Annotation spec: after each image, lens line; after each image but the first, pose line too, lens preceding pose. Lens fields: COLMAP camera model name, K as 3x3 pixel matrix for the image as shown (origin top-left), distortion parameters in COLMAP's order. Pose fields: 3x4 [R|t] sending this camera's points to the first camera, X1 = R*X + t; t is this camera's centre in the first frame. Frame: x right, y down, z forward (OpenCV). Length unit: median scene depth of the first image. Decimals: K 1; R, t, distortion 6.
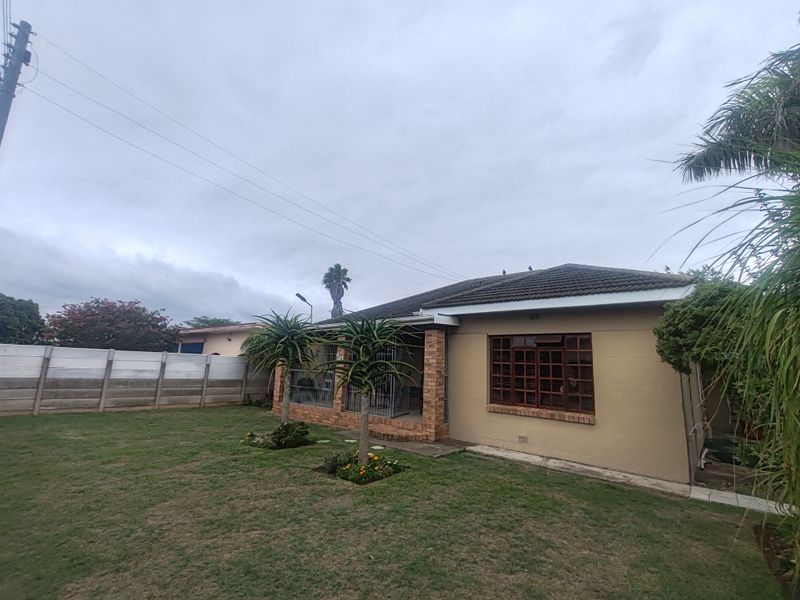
lens RADIAL K [[362.5, 0, 400.0], [0, 362.5, 300.0], [0, 0, 1]] dist [0.001467, -0.000090]
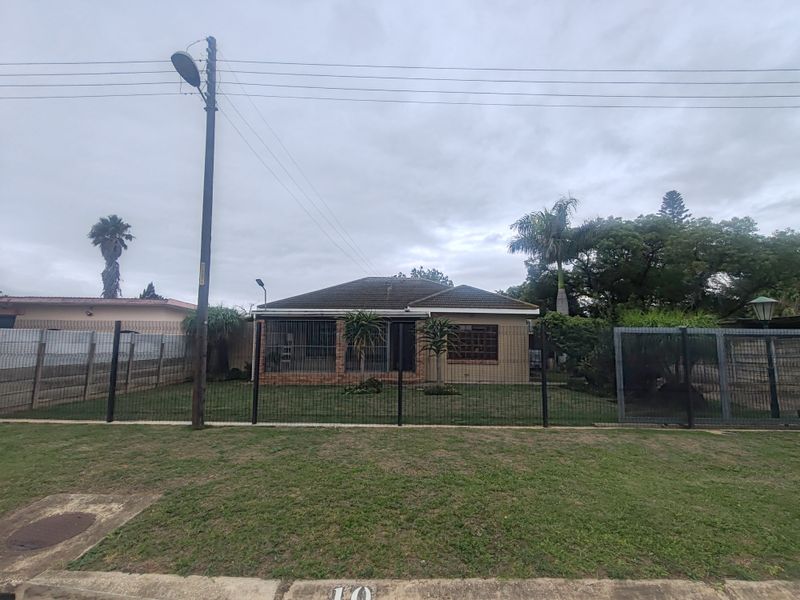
lens RADIAL K [[362.5, 0, 400.0], [0, 362.5, 300.0], [0, 0, 1]] dist [0.001467, -0.000090]
pose [[0.750297, 0.047483, 0.659394, -0.834746], [-0.103953, 0.993483, 0.046744, -0.062408], [-0.652877, -0.103618, 0.750343, -0.164036]]
